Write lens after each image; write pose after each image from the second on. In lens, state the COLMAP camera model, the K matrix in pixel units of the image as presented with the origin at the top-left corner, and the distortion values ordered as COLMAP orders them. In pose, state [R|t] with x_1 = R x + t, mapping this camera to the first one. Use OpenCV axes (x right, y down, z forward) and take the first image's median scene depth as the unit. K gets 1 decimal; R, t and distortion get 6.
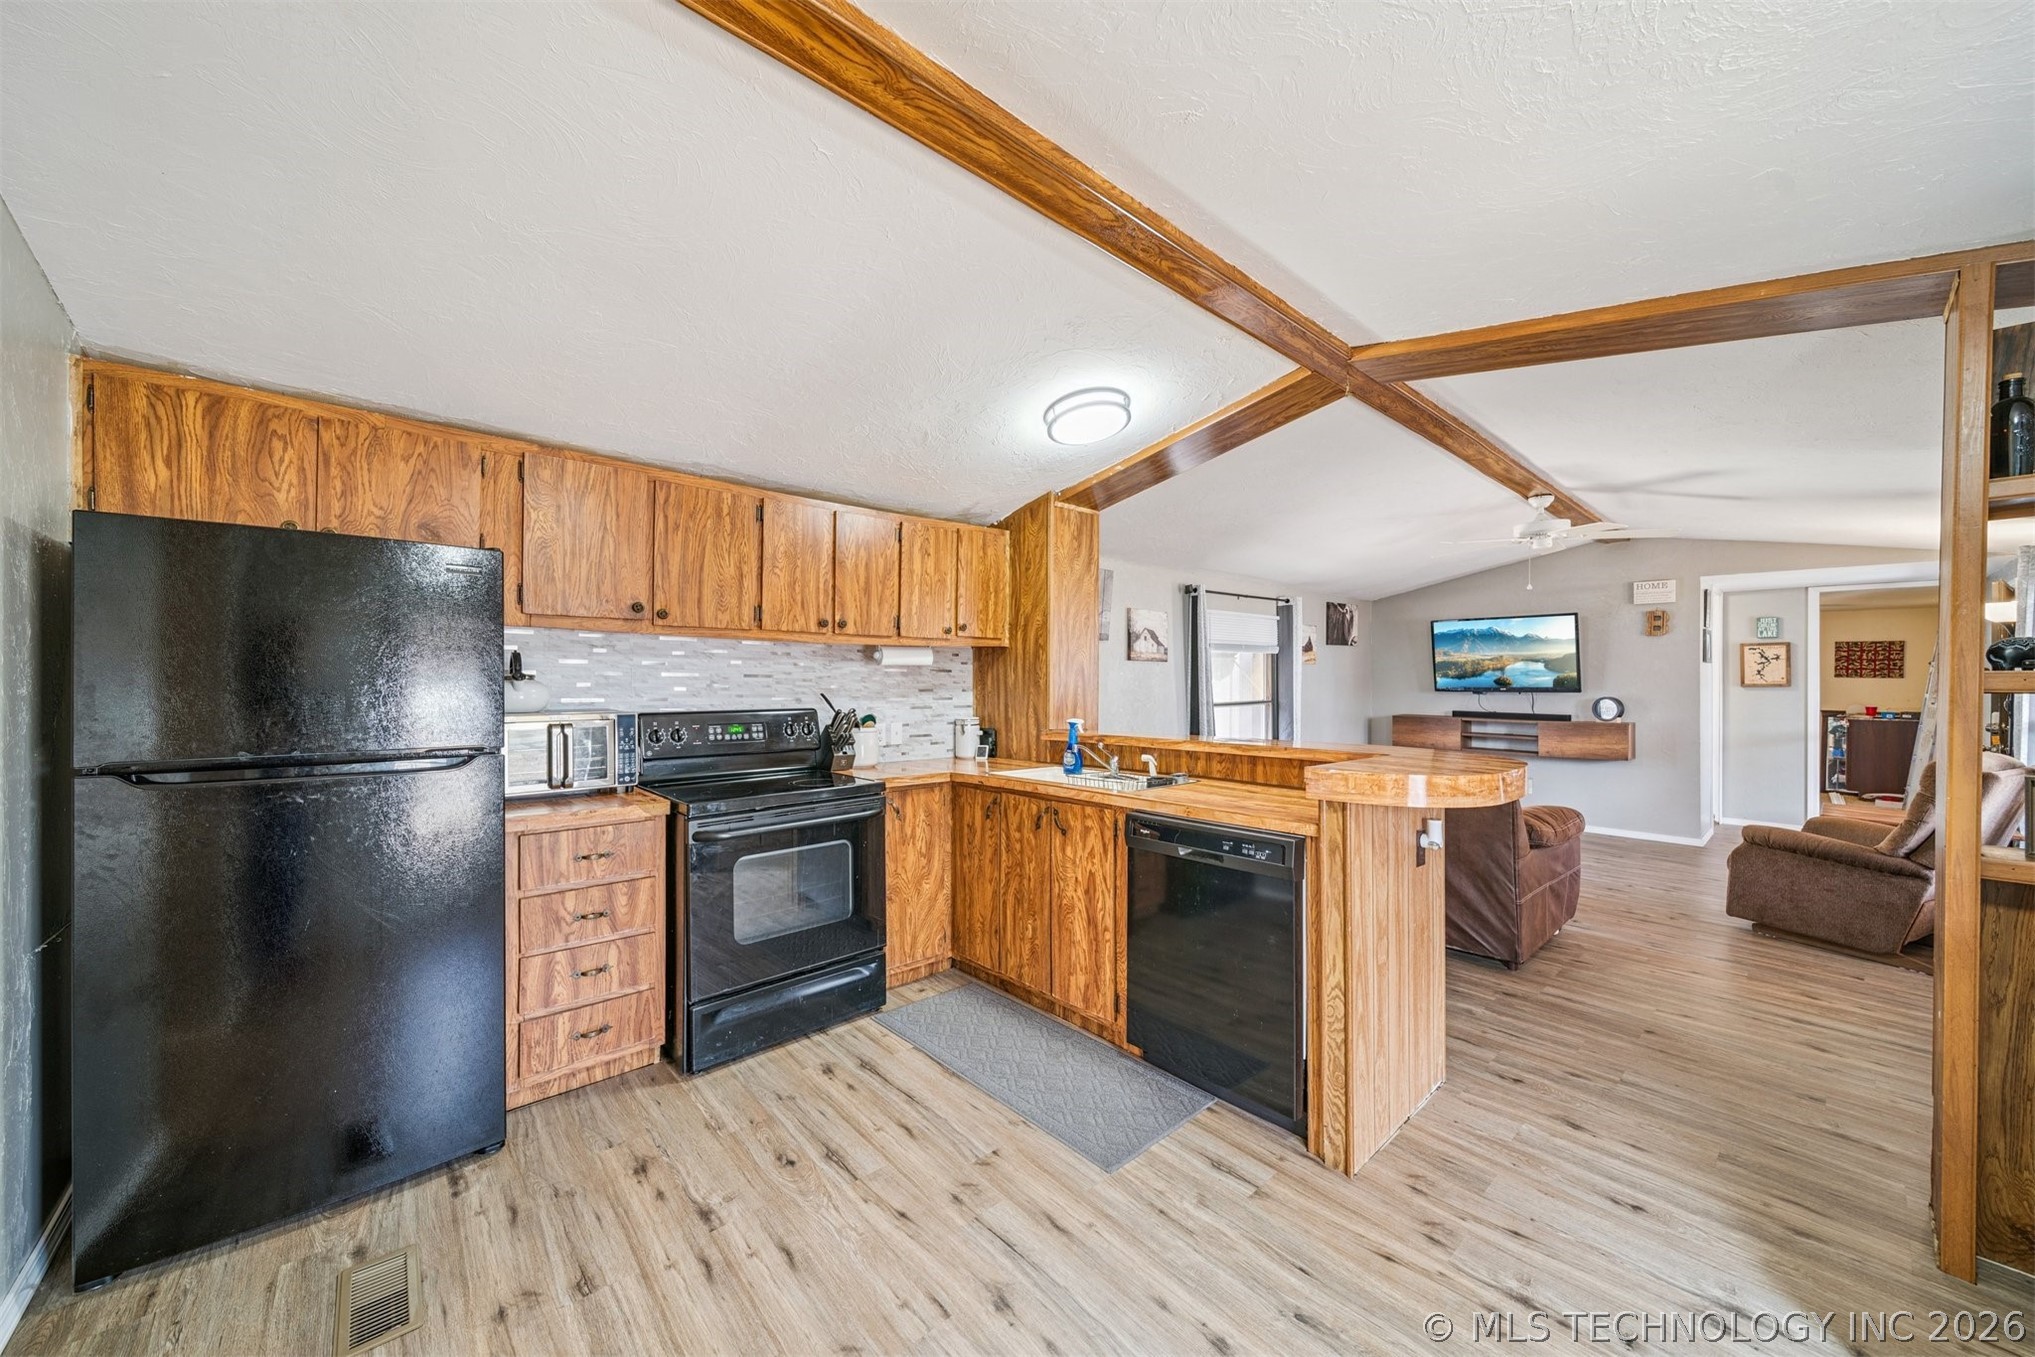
lens RADIAL K [[730.2, 0, 1013.2], [0, 730.2, 684.1], [0, 0, 1]] dist [0.000779, -0.001451]
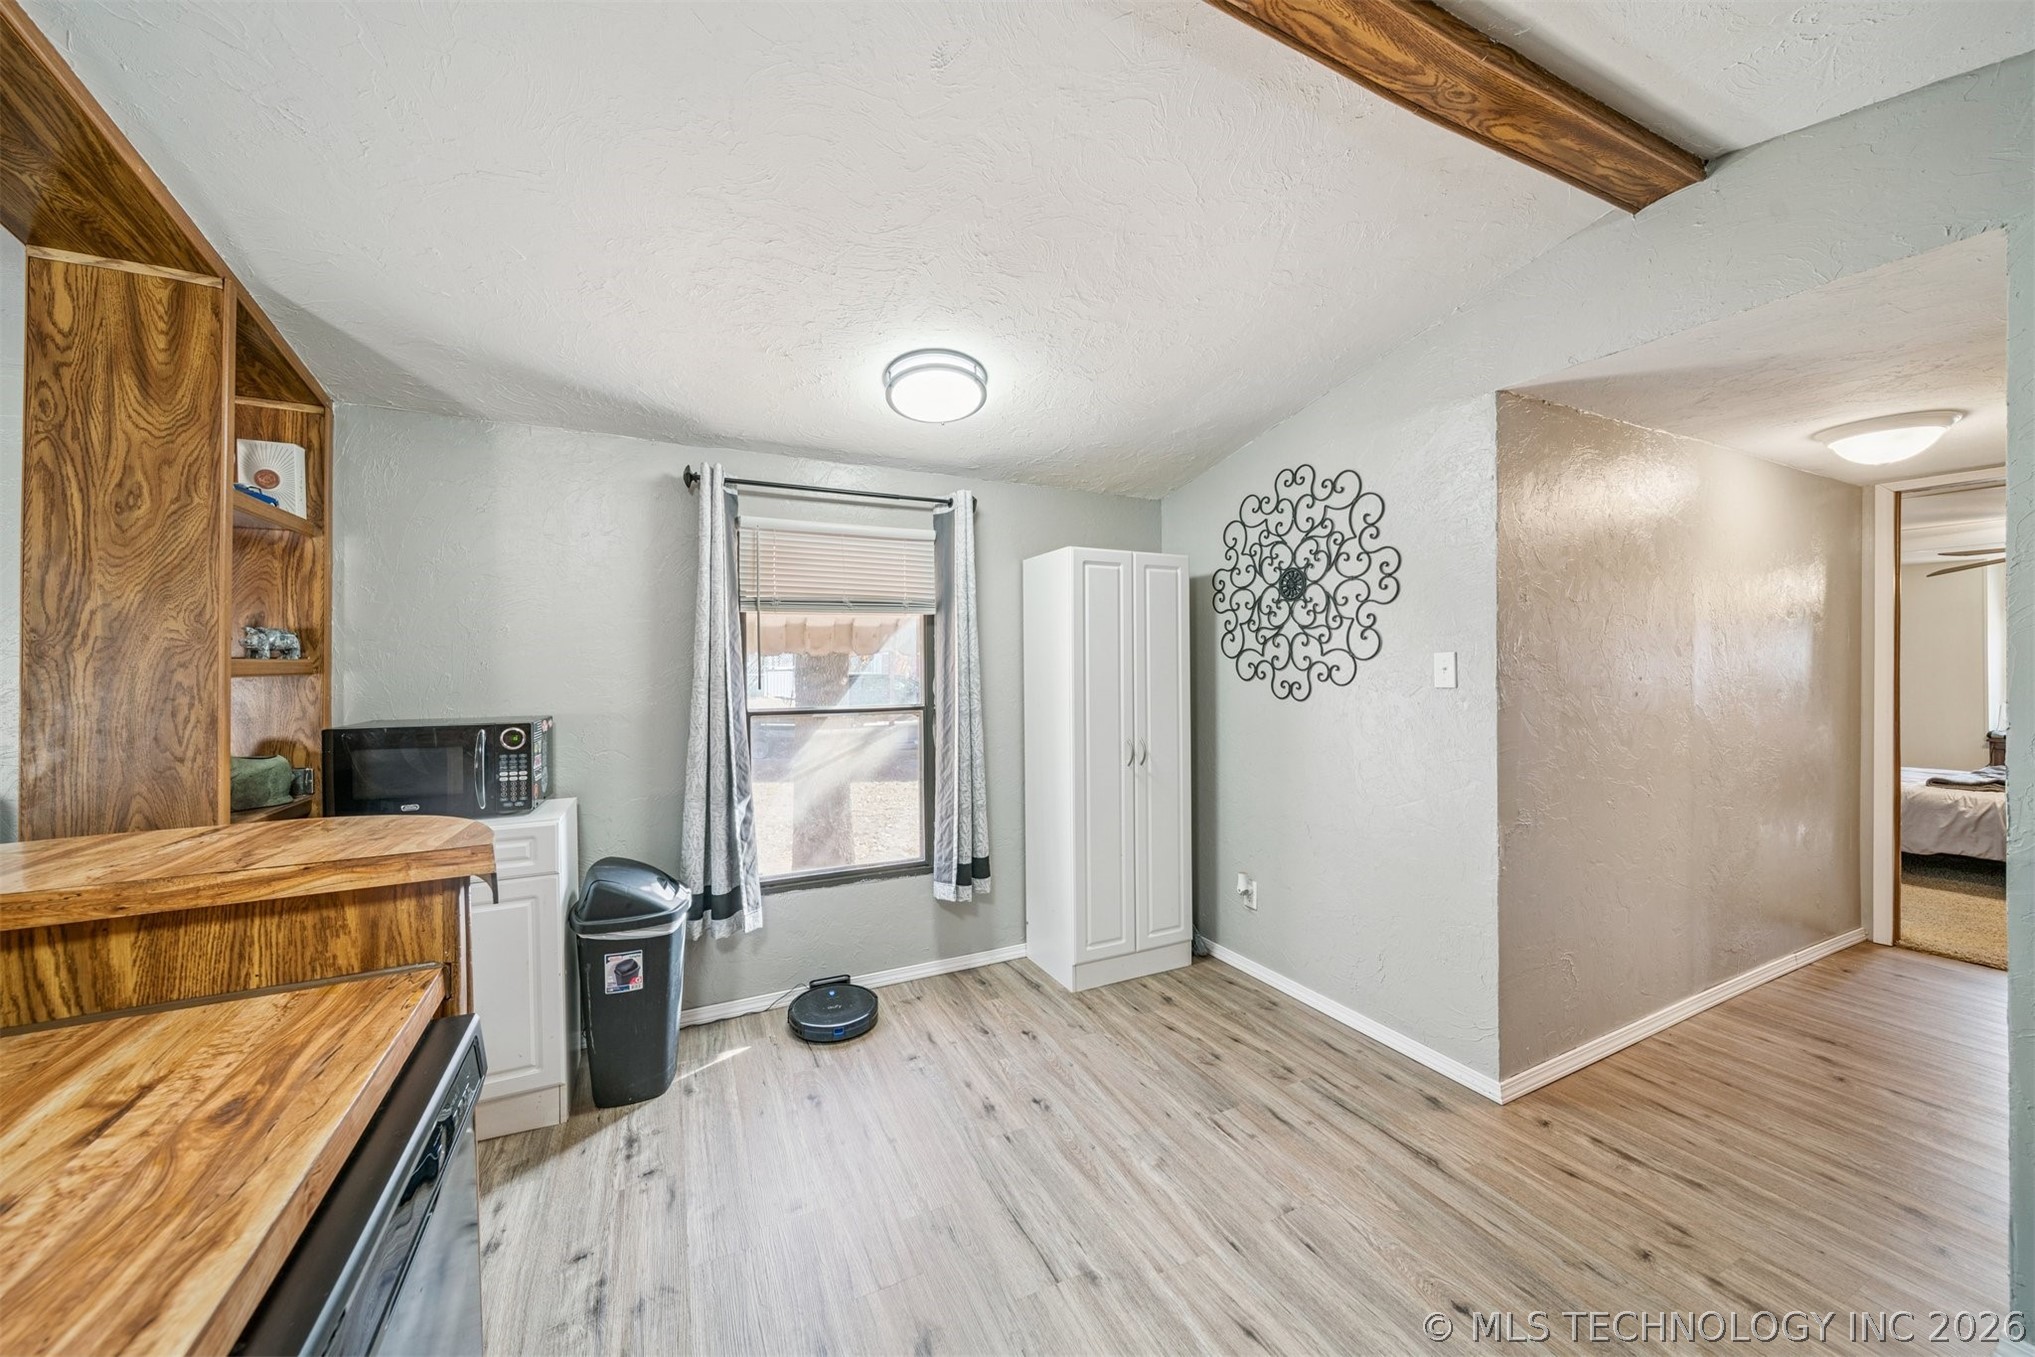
lens RADIAL K [[723.0, 0, 1008.2], [0, 723.0, 669.4], [0, 0, 1]] dist [-0.001534, -0.000200]
pose [[-0.962466, 0.000865, 0.271400, -0.021928], [0.003821, 0.999939, 0.010364, -0.003154], [-0.271374, 0.011012, -0.962411, 0.451645]]
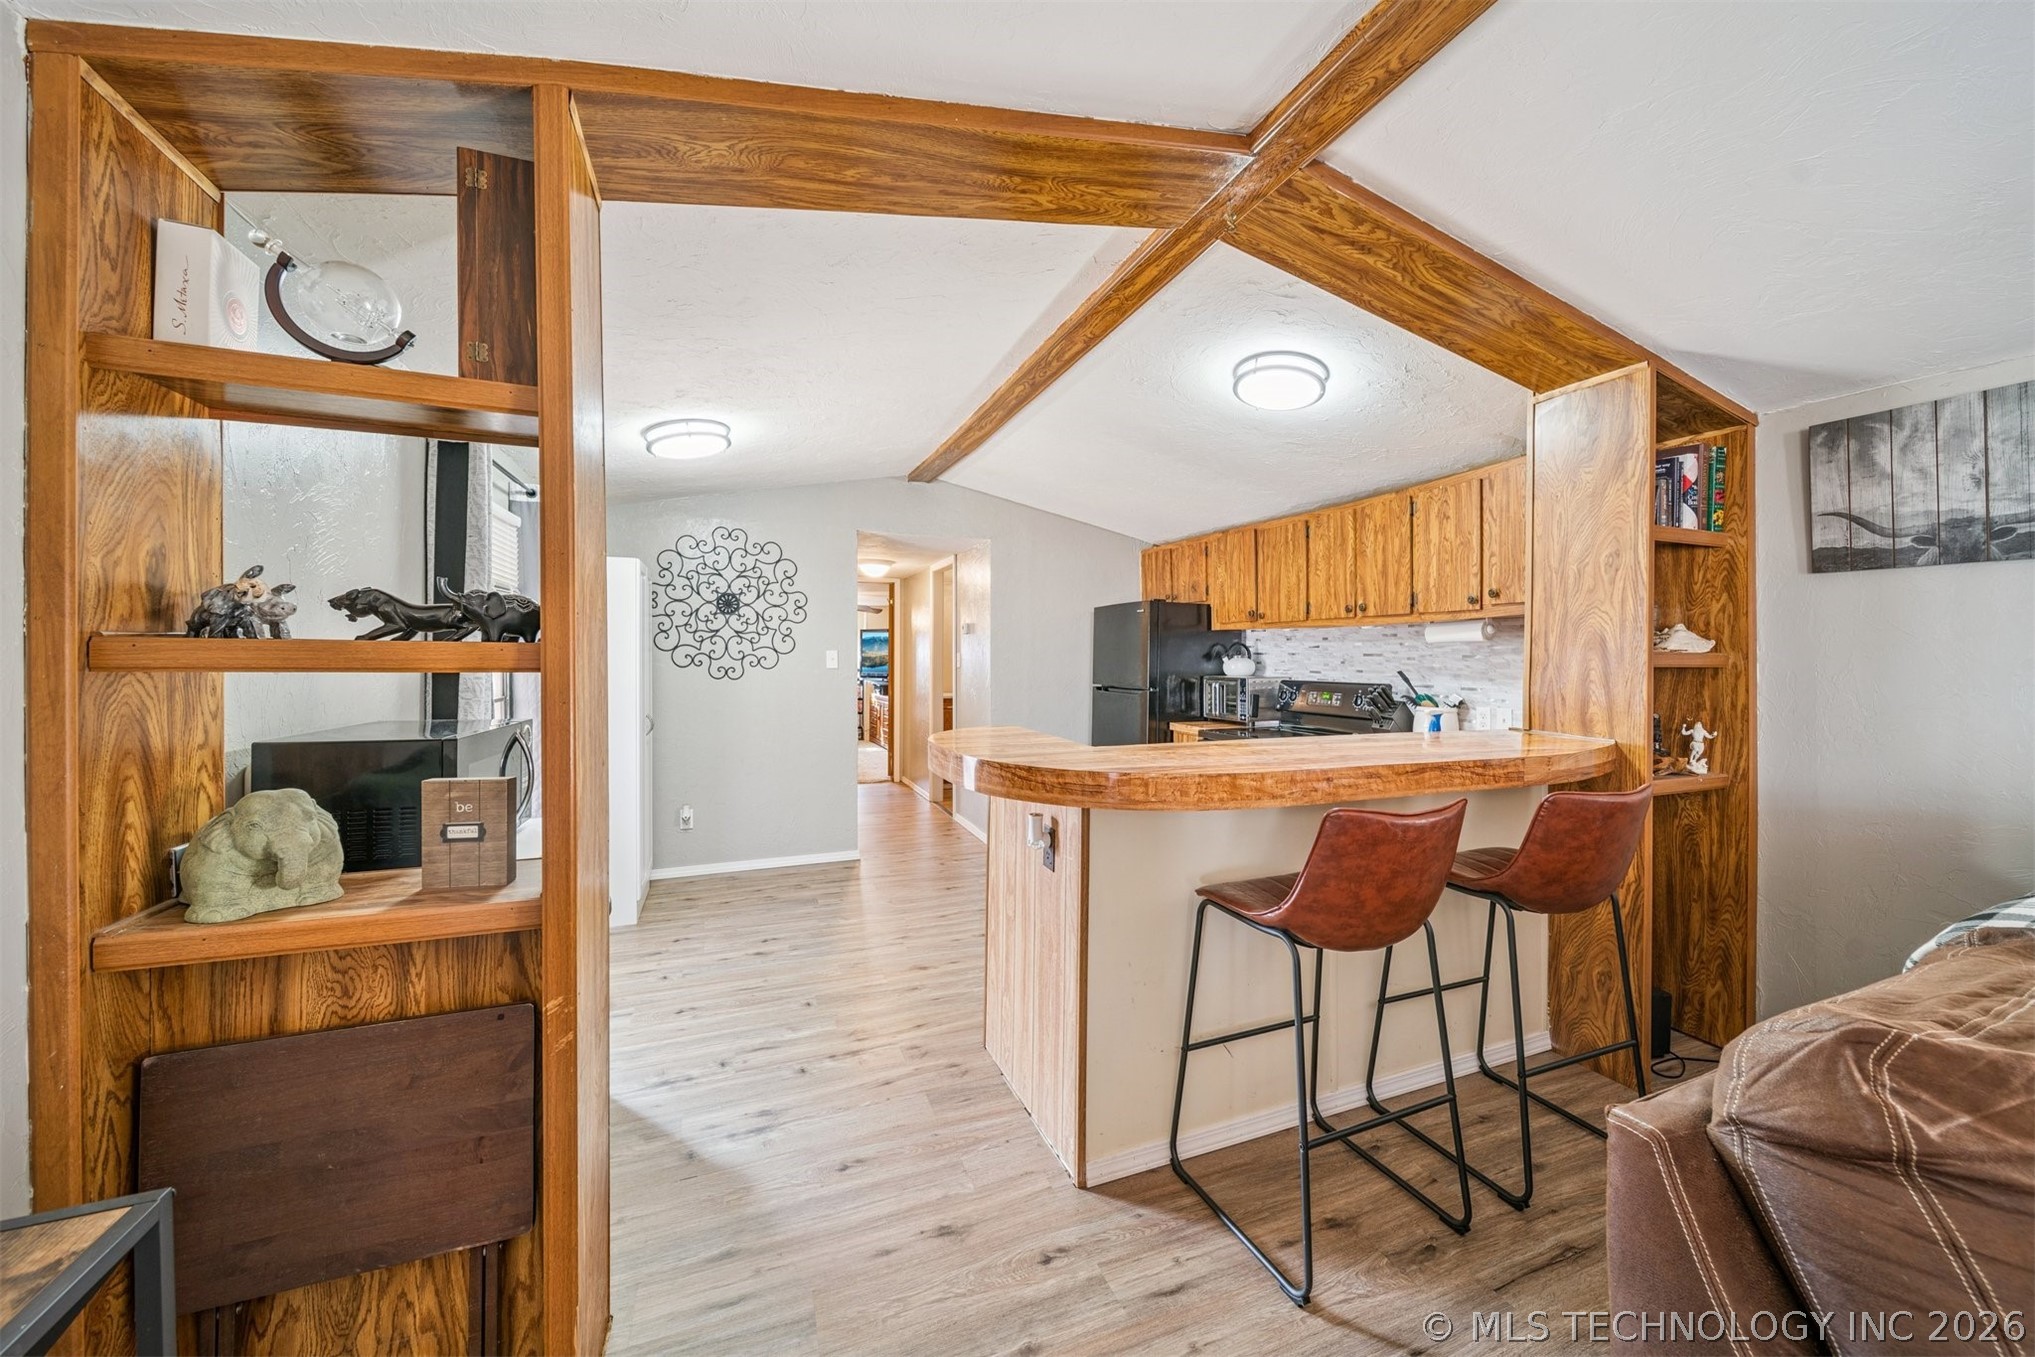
lens RADIAL K [[739.4, 0, 1037.4], [0, 739.4, 660.9], [0, 0, 1]] dist [-0.000391, -0.000056]
pose [[-0.327934, 0.002840, -0.944696, 0.530169], [-0.007407, 0.999957, 0.005577, -0.002198], [0.944672, 0.008826, -0.327899, 0.482789]]
